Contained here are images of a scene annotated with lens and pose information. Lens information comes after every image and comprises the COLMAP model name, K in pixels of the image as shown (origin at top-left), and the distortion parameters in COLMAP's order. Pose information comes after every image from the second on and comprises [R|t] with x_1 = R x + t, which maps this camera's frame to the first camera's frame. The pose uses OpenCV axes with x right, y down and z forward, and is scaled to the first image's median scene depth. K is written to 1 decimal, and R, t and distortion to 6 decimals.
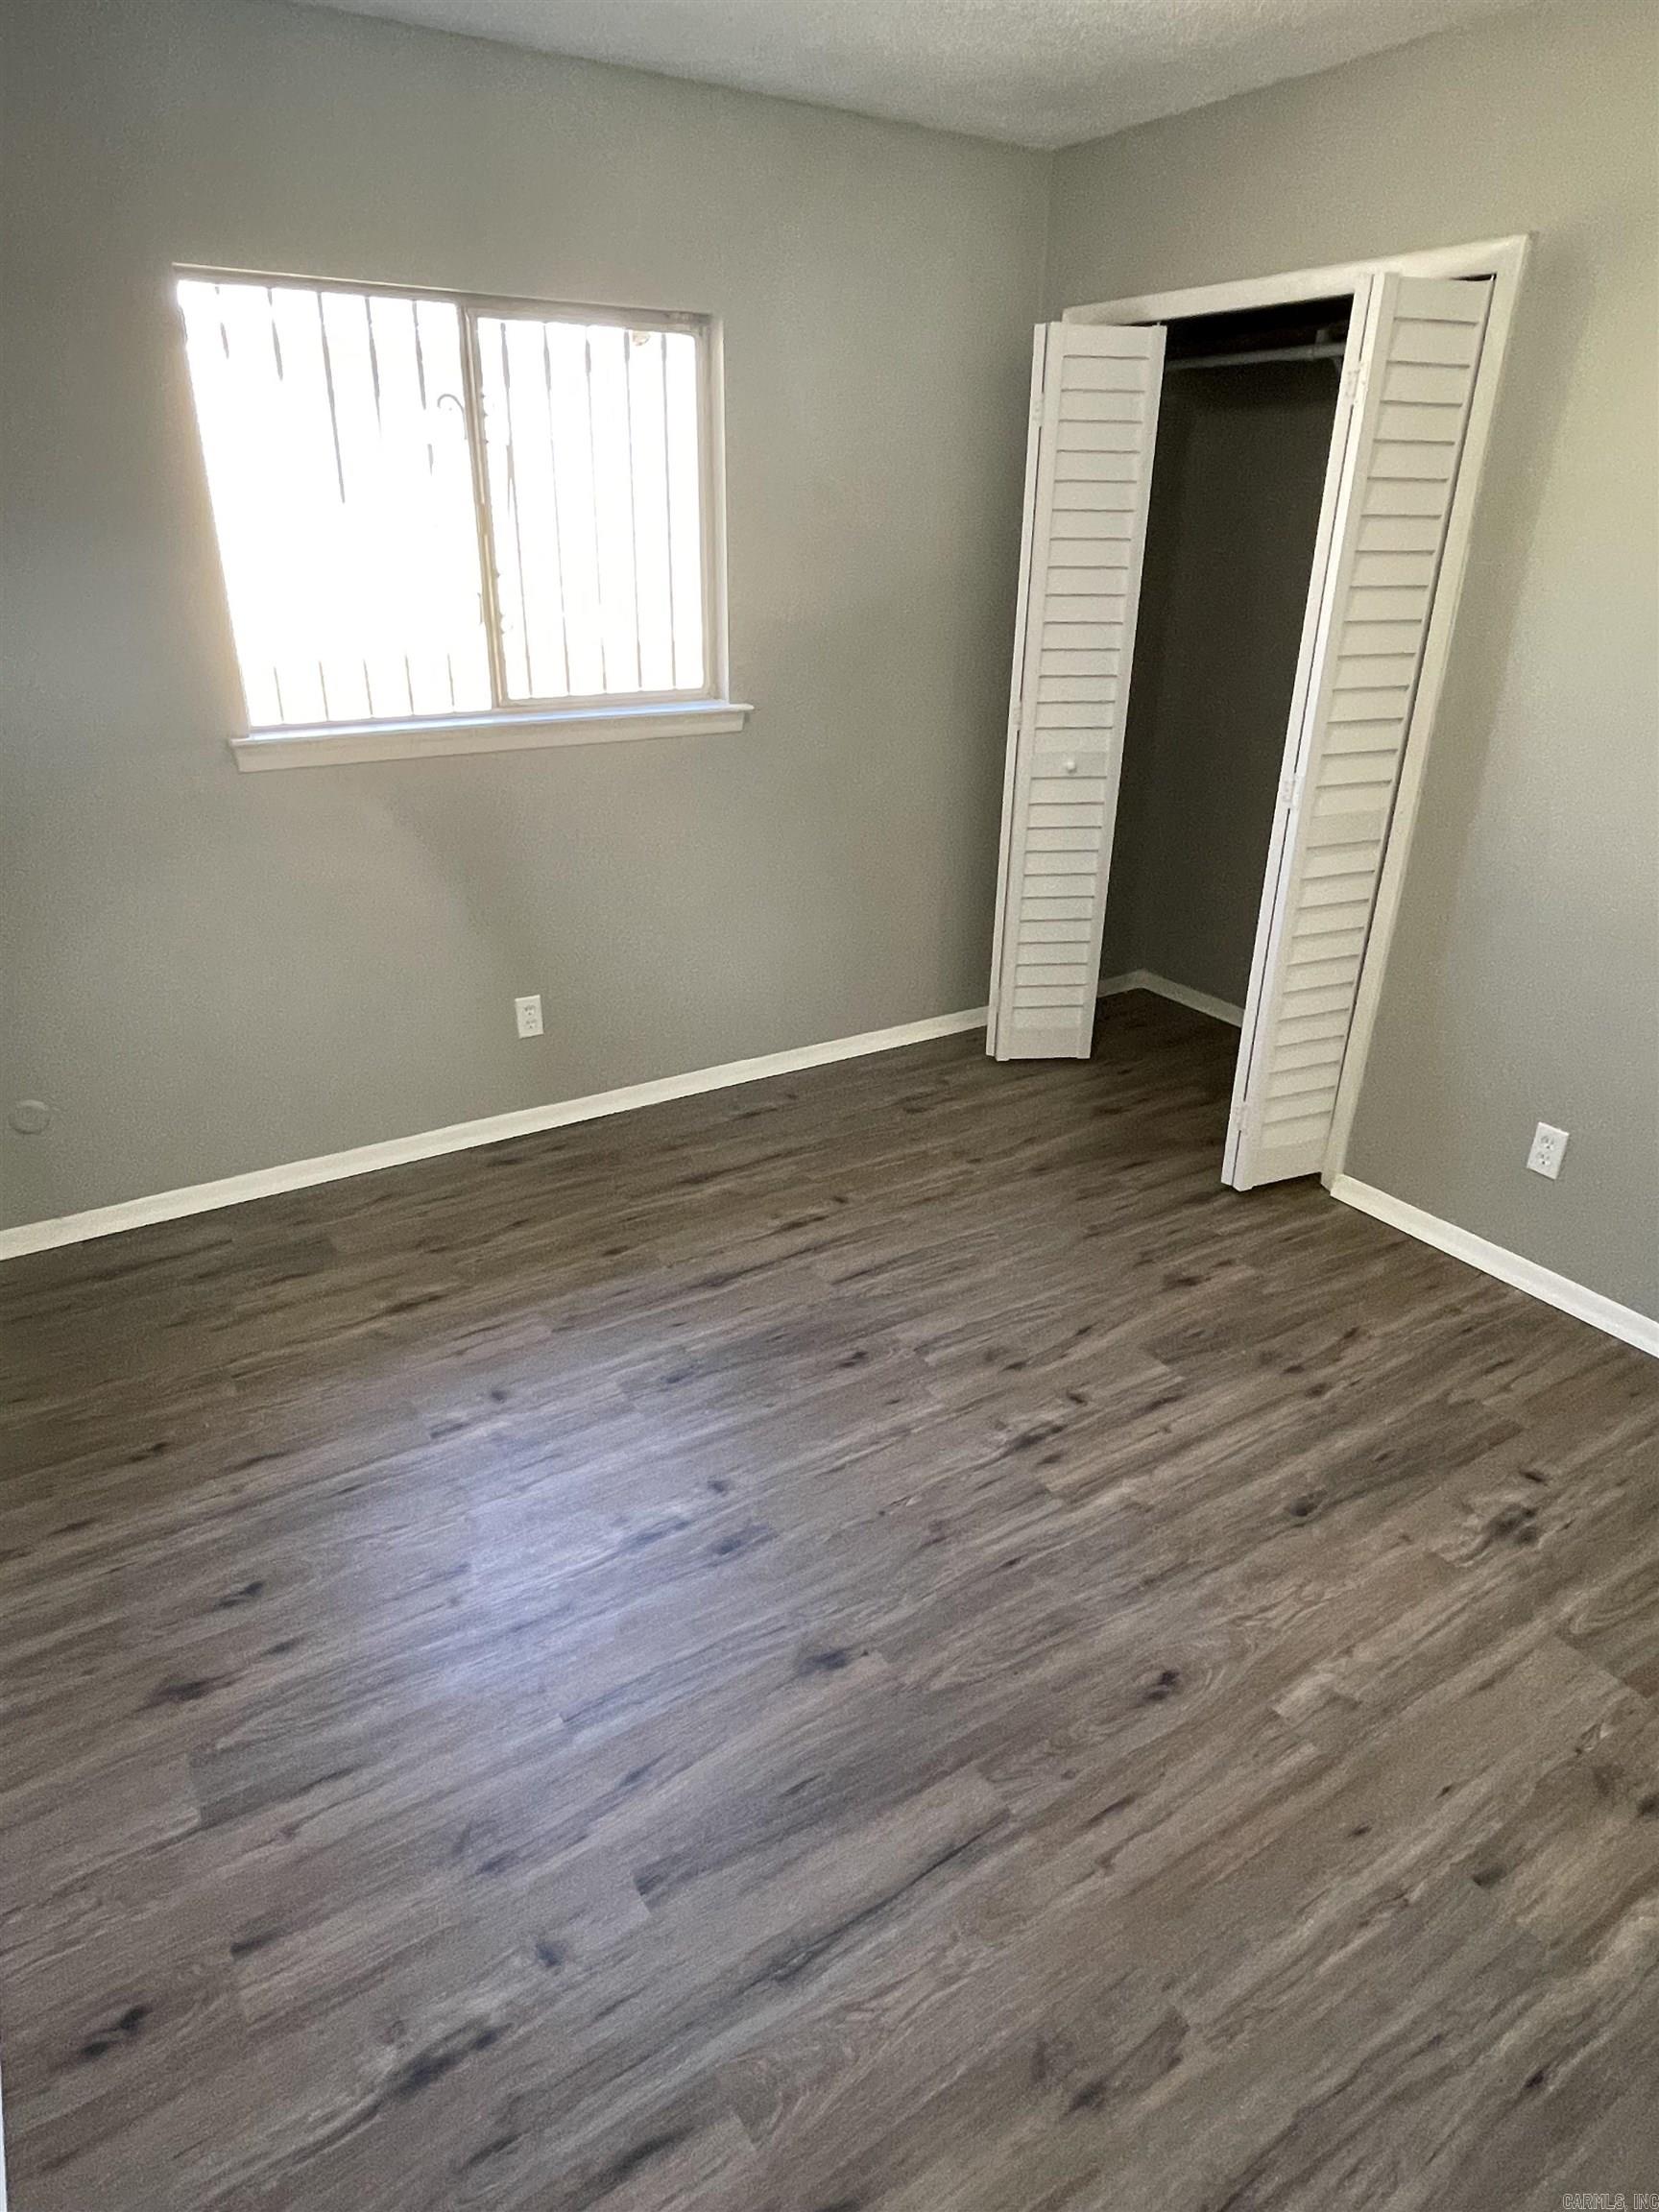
lens RADIAL K [[1295.8, 0, 826.0], [0, 1295.8, 1095.8], [0, 0, 1]] dist [-0.014949, 0.011870]
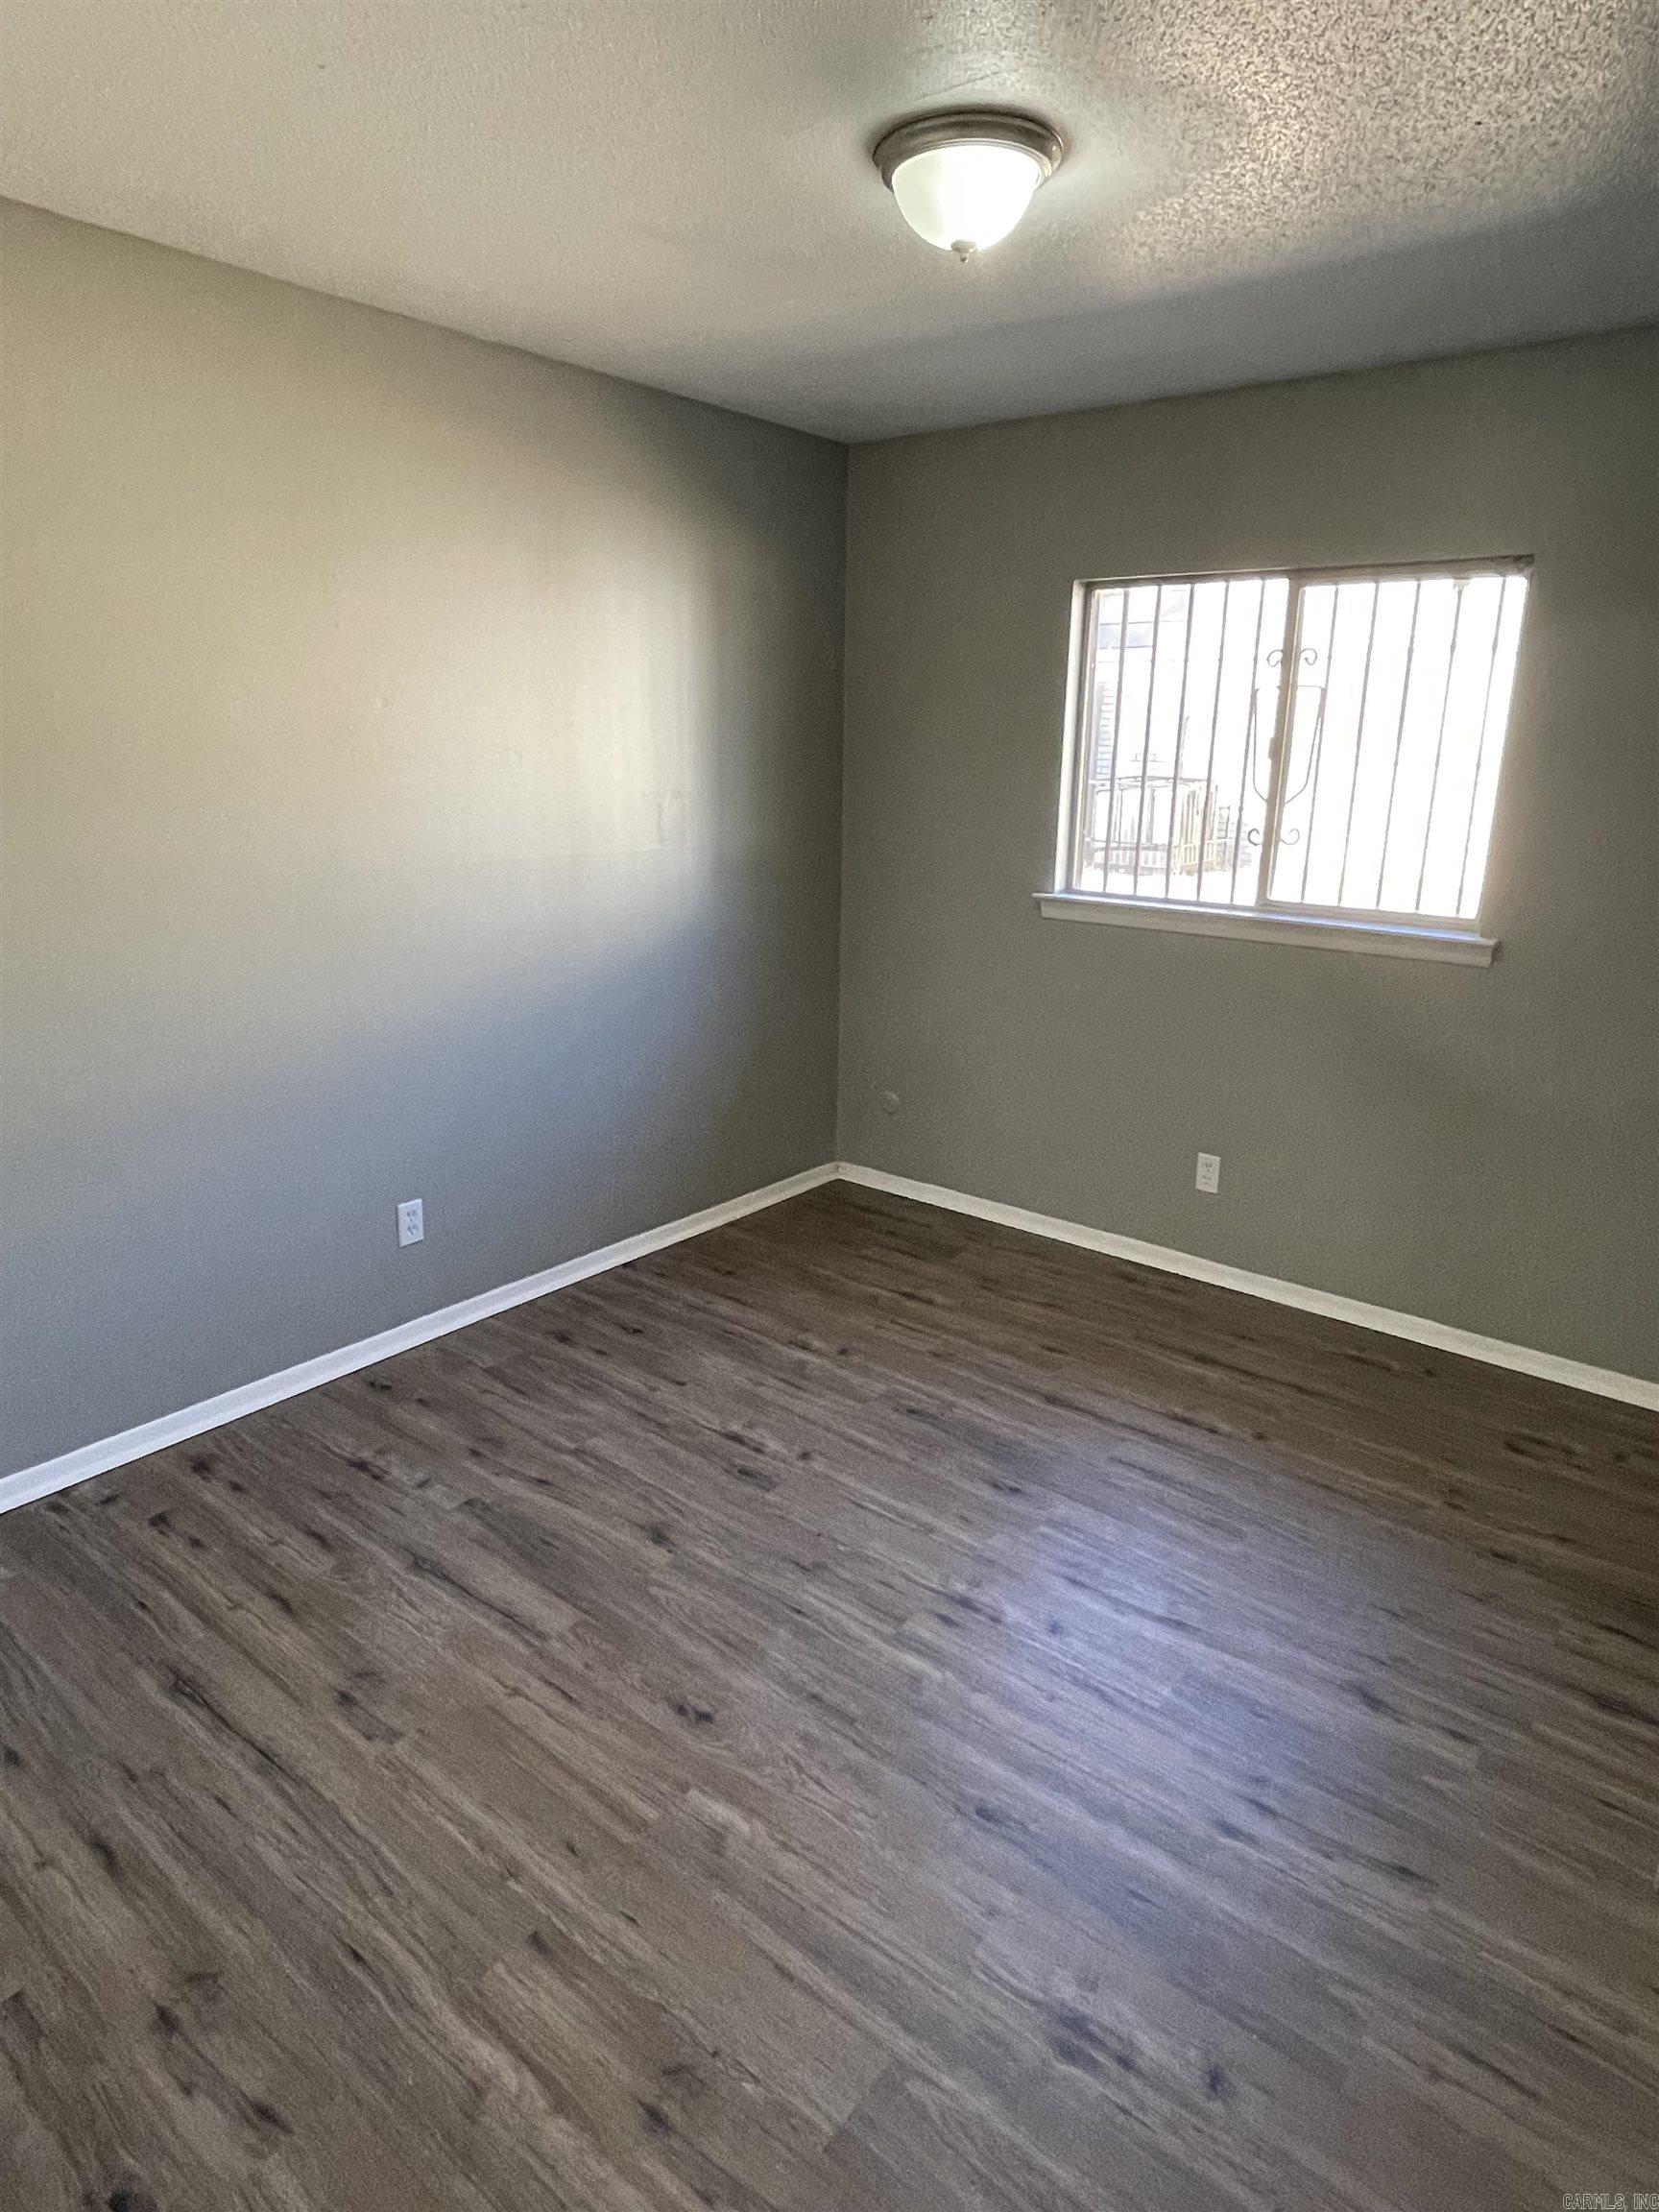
lens RADIAL K [[1288.7, 0, 831.2], [0, 1288.7, 1098.9], [0, 0, 1]] dist [0.002360, -0.012351]
pose [[0.323573, 0.256281, -0.910835, 1.139576], [-0.408150, 0.906264, 0.110000, -0.190006], [0.853648, 0.336164, 0.397844, 0.463319]]
